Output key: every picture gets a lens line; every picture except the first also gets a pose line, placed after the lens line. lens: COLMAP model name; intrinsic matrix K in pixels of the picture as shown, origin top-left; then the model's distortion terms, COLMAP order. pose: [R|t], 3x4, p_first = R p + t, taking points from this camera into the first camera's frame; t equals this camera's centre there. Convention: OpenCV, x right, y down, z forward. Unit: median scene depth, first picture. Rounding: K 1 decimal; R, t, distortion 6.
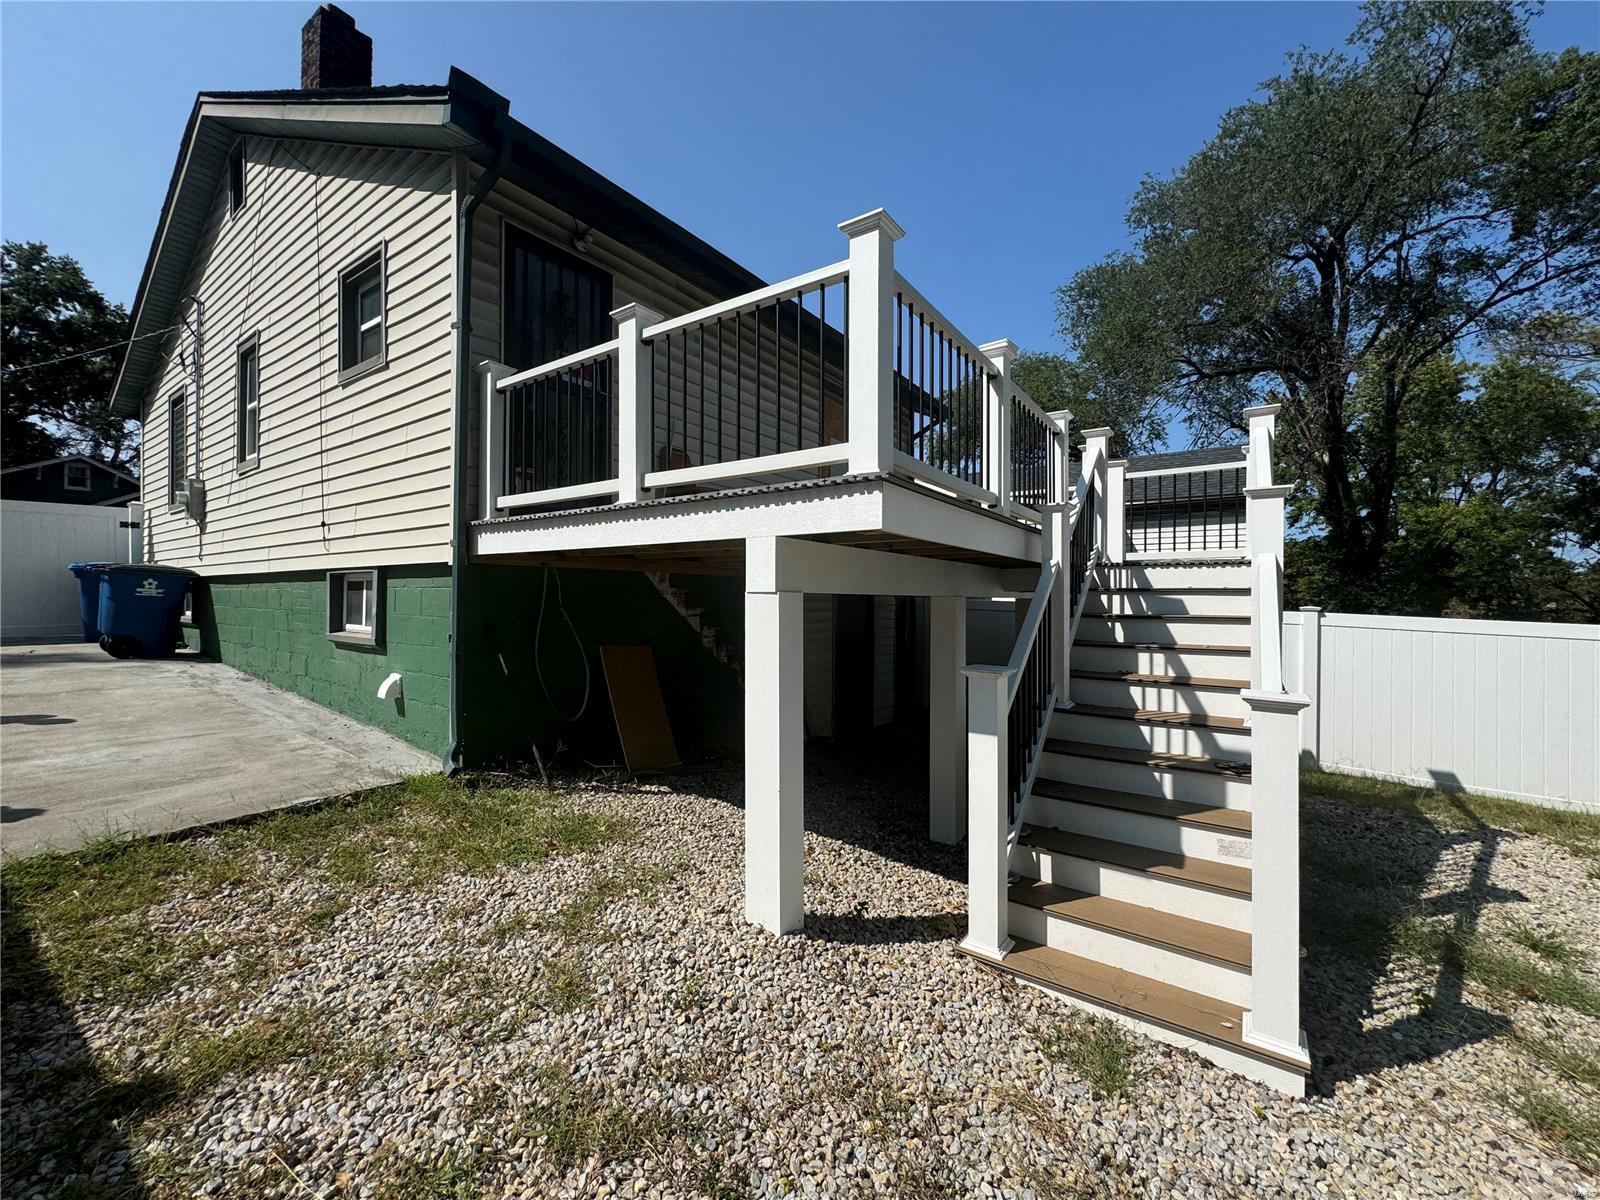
lens RADIAL K [[638.3, 0, 798.5], [0, 638.3, 594.3], [0, 0, 1]] dist [0.001472, 0.000937]
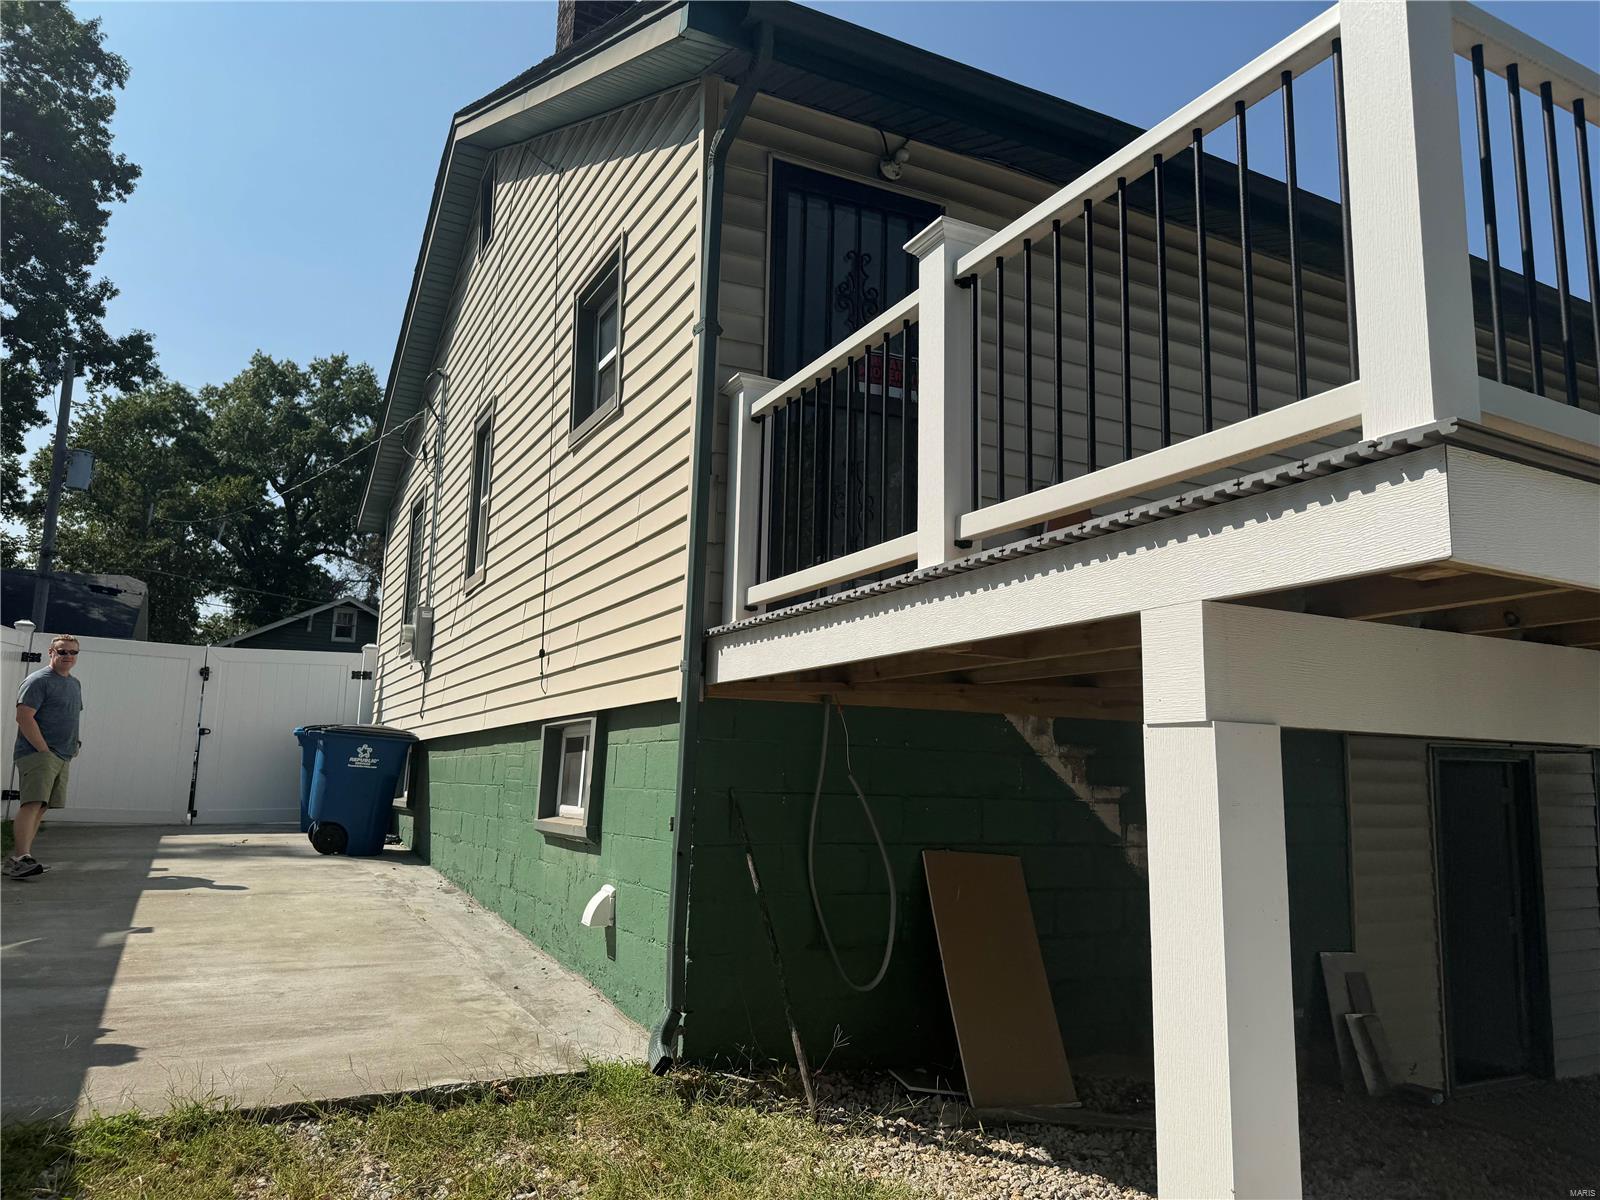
lens RADIAL K [[1137.5, 0, 800.5], [0, 1137.5, 602.2], [0, 0, 1]] dist [0.058030, -0.055568]
pose [[0.891373, -0.064678, -0.448632, 0.048925], [-0.006251, 0.987919, -0.154846, 0.025783], [0.453227, 0.140830, 0.880200, 0.085424]]
